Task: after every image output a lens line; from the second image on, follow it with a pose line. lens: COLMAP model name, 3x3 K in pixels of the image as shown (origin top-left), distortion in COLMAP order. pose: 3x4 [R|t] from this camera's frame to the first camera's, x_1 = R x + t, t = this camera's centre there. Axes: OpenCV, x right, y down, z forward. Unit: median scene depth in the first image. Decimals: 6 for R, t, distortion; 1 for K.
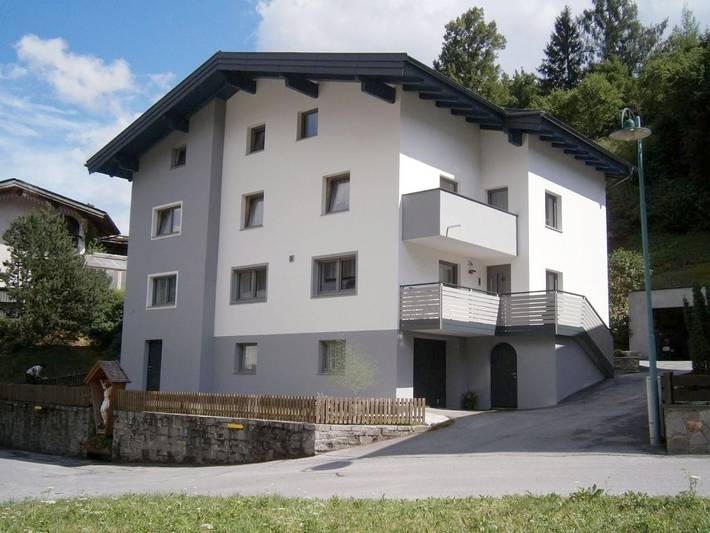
lens RADIAL K [[757.3, 0, 355.0], [0, 757.3, 266.5], [0, 0, 1]] dist [0.010656, 0.031080]
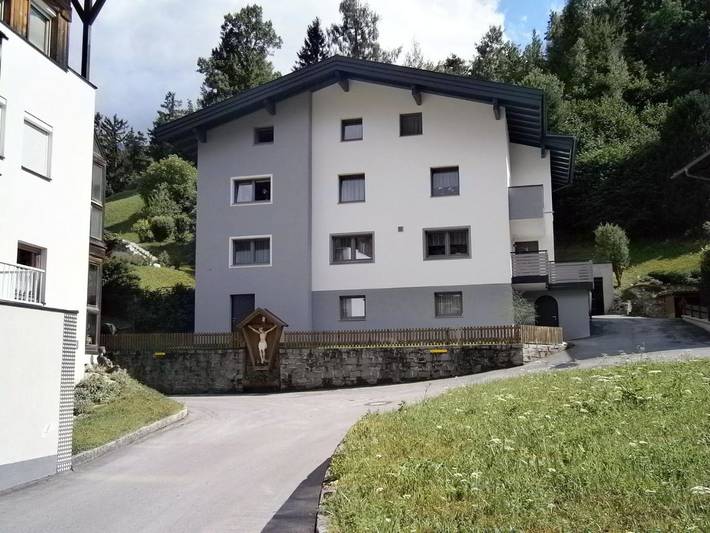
lens RADIAL K [[757.3, 0, 355.0], [0, 757.3, 266.5], [0, 0, 1]] dist [0.010656, 0.031080]
pose [[0.885142, 0.028650, 0.464438, -0.739273], [-0.037739, 0.999235, 0.010284, 0.042329], [-0.463788, -0.026630, 0.885546, -0.094346]]
